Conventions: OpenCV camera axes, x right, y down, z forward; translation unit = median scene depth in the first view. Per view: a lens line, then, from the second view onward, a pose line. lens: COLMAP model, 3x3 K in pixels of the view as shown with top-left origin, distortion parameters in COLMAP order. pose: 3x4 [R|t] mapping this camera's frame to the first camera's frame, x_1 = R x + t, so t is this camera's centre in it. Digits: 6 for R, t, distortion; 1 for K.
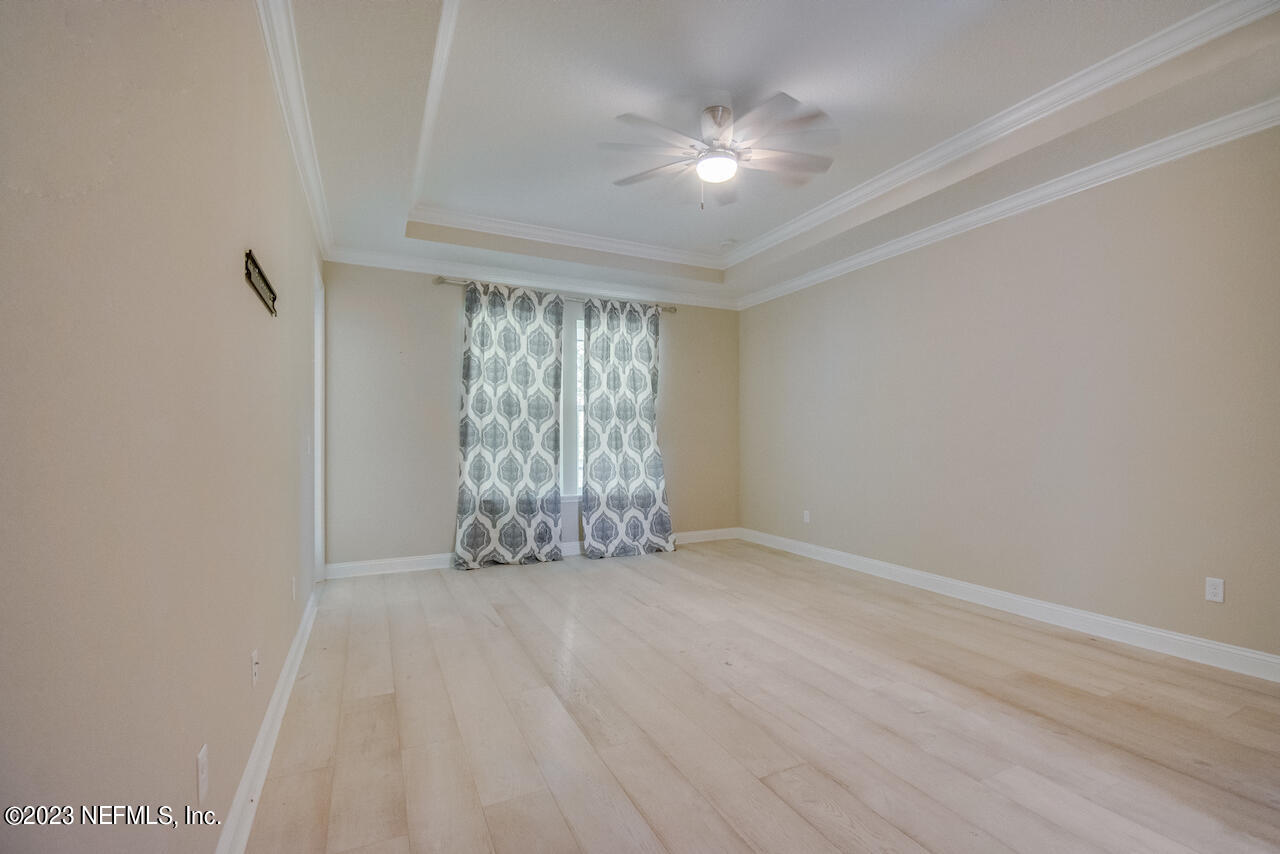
lens RADIAL K [[571.2, 0, 663.5], [0, 571.2, 438.9], [0, 0, 1]] dist [-0.000075, -0.000062]
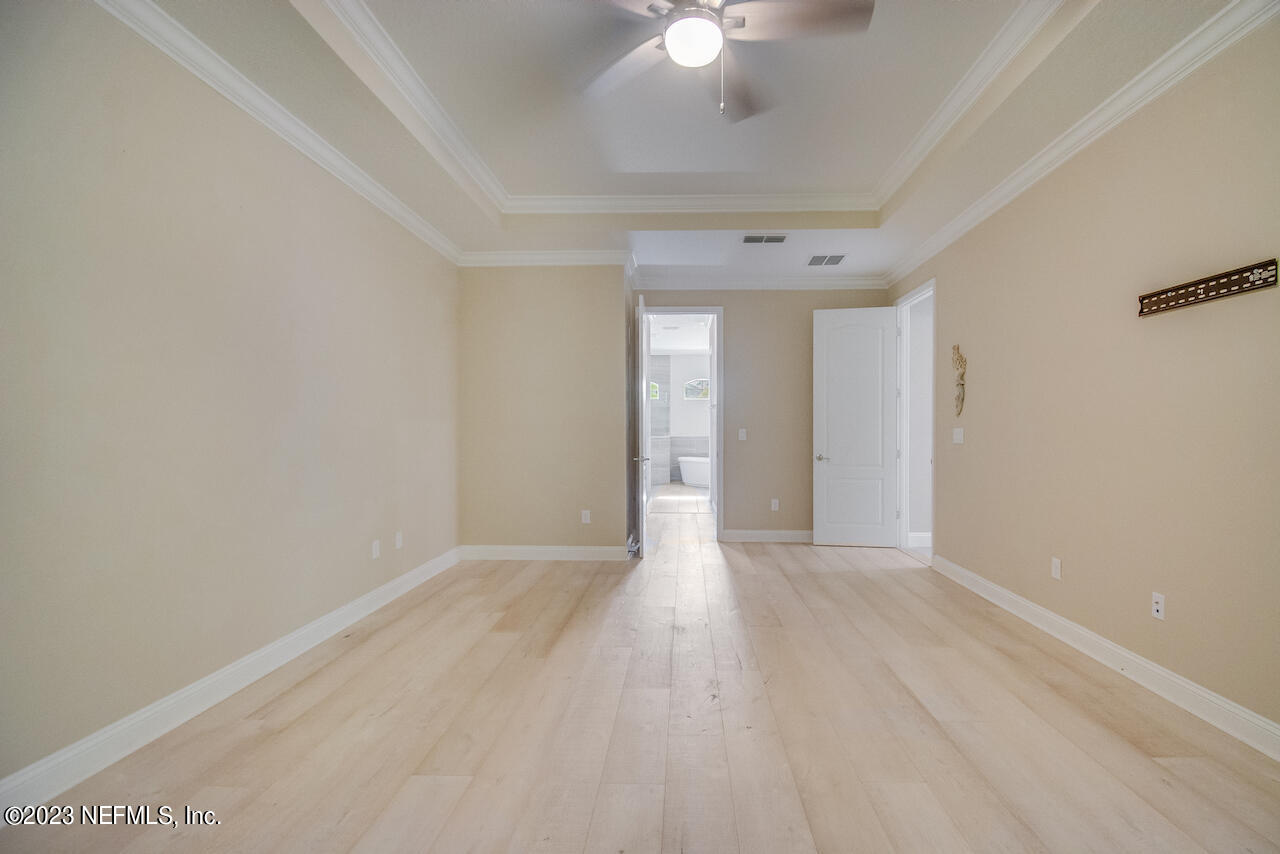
lens RADIAL K [[552.5, 0, 668.8], [0, 552.5, 428.0], [0, 0, 1]] dist [0.001708, -0.000049]
pose [[-0.874547, 0.008576, 0.484864, -0.123549], [0.005264, 0.999953, -0.008191, -0.000140], [-0.484911, -0.004611, -0.874551, 0.932774]]
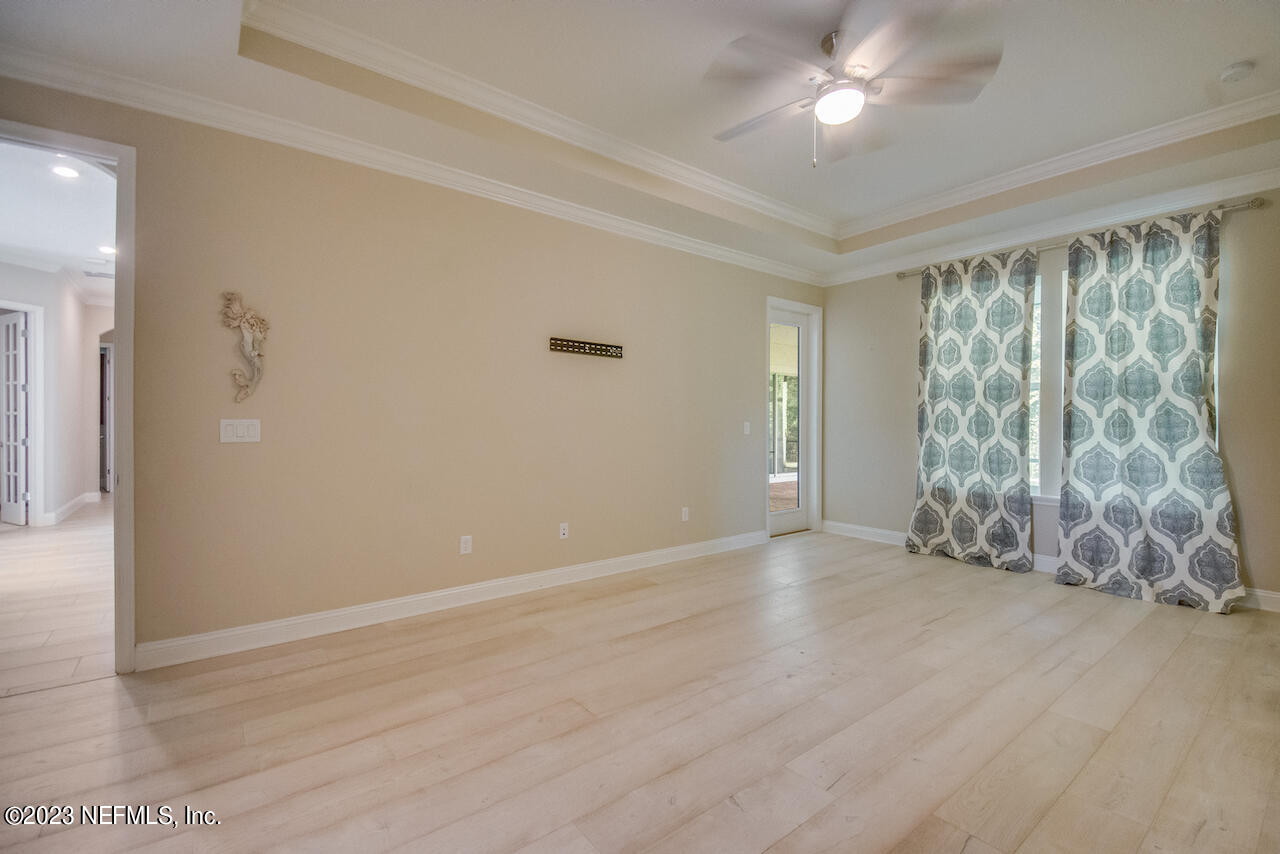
lens RADIAL K [[552.5, 0, 668.8], [0, 552.5, 428.0], [0, 0, 1]] dist [0.001708, -0.000049]
pose [[0.210145, 0.010310, -0.977616, 0.487602], [-0.003048, 0.999946, 0.009890, -0.002021], [0.977665, 0.000901, 0.210165, 0.334943]]
